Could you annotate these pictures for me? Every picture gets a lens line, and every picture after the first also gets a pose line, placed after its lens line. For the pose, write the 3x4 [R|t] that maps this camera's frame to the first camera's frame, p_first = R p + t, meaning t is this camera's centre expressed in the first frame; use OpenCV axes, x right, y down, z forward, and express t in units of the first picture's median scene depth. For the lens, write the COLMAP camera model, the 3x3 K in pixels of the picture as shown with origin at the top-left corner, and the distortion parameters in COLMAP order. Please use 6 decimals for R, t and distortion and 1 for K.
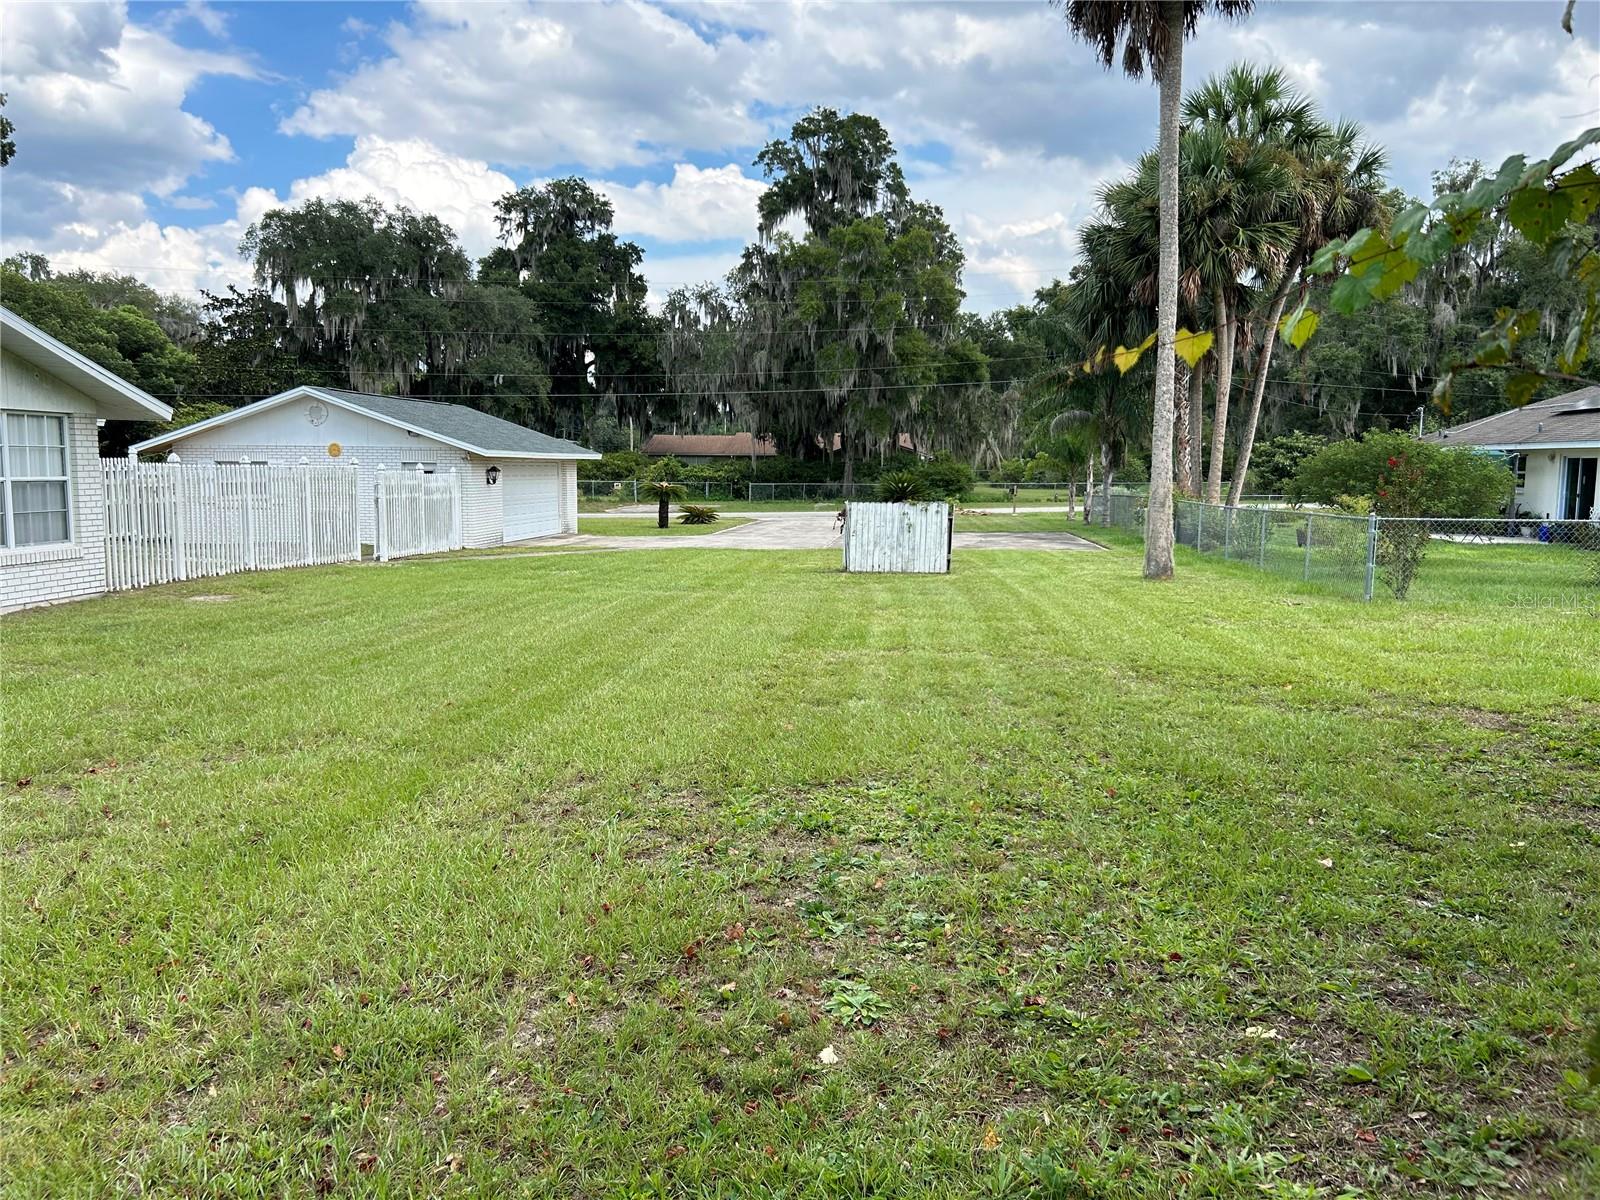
lens RADIAL K [[1231.8, 0, 793.9], [0, 1231.8, 629.2], [0, 0, 1]] dist [0.072297, -0.131826]
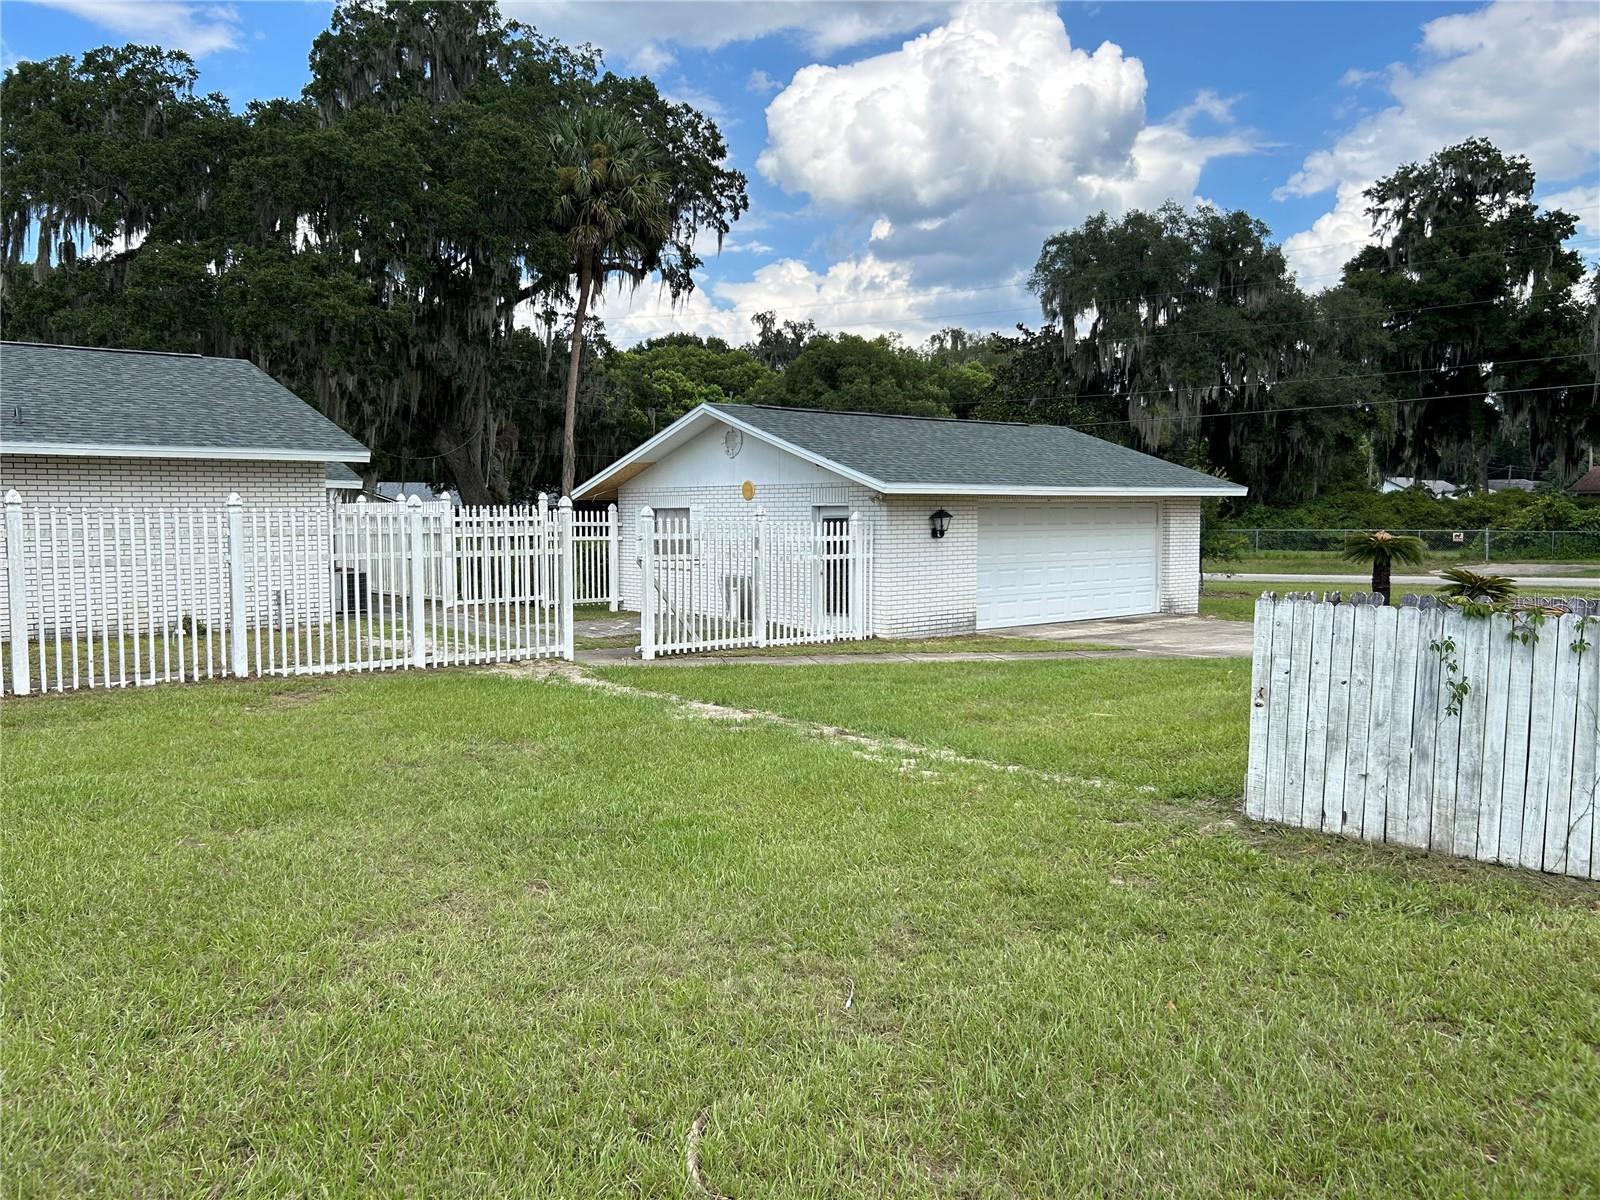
lens RADIAL K [[1215.2, 0, 800.0], [0, 1215.2, 600.0], [0, 0, 1]] dist [0.054566, -0.057300]
pose [[0.735348, 0.035213, -0.676774, 0.091124], [-0.077648, 0.996450, -0.032522, -0.044673], [0.673227, 0.076466, 0.735472, 0.373800]]
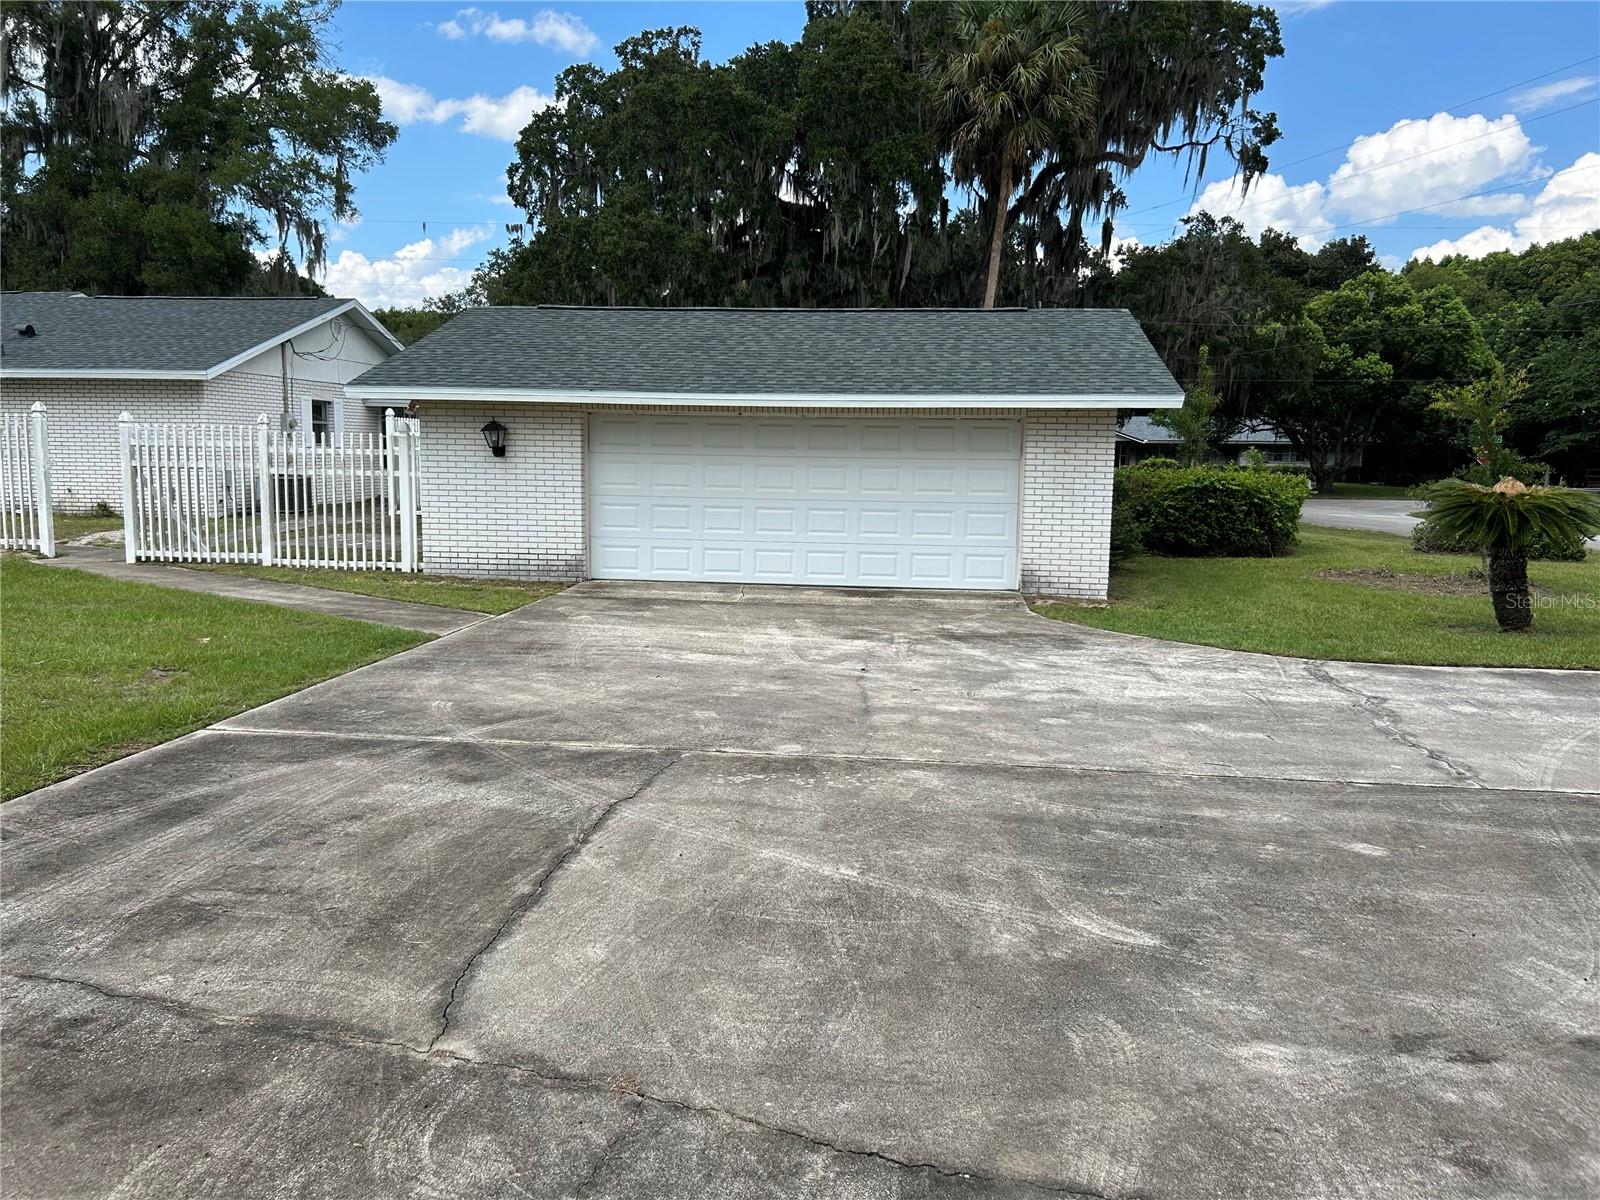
lens RADIAL K [[1215.2, 0, 800.0], [0, 1215.2, 600.0], [0, 0, 1]] dist [0.054566, -0.057300]
pose [[-0.015205, 0.107288, -0.994112, 0.187238], [-0.149811, 0.982759, 0.108354, -0.098090], [0.988598, 0.150576, 0.001130, 0.839450]]
